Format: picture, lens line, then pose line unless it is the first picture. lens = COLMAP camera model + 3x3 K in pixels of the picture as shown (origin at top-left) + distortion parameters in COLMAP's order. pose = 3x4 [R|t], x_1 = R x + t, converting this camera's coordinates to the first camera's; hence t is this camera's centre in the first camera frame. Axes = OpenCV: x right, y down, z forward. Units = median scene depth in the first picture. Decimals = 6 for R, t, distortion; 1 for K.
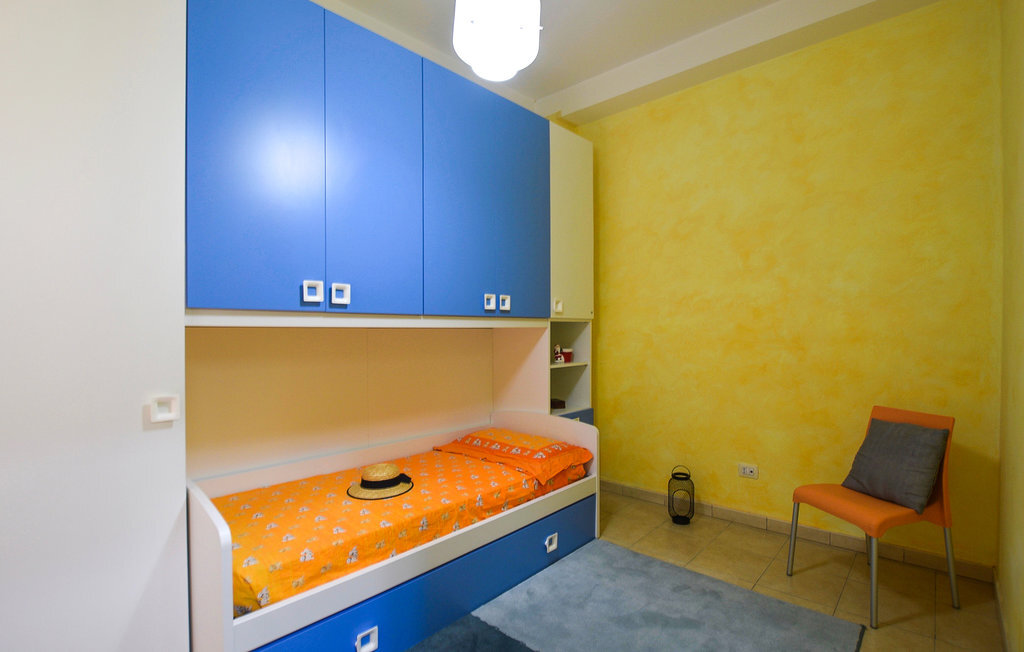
lens RADIAL K [[484.0, 0, 512.0], [0, 484.0, 326.0], [0, 0, 1]] dist [-0.000382, -0.000067]
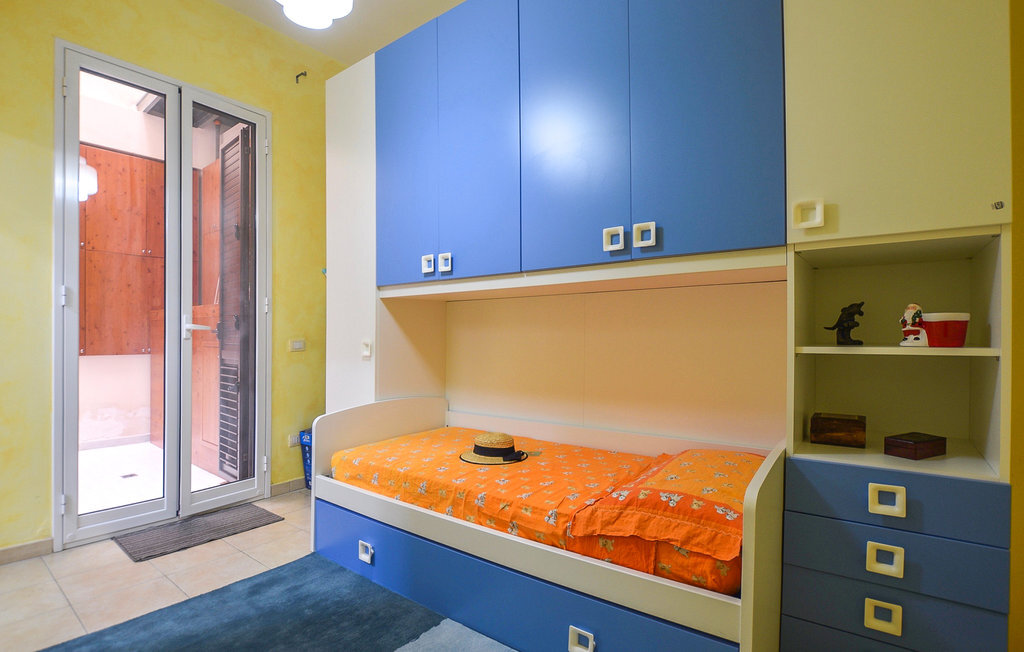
lens RADIAL K [[499.0, 0, 512.0], [0, 499.0, 326.0], [0, 0, 1]] dist [-0.035644, -0.000151]
pose [[0.086096, -0.005399, -0.996272, 0.710787], [0.022482, 0.999741, -0.003475, 0.077383], [0.996033, -0.022099, 0.086195, 0.937832]]
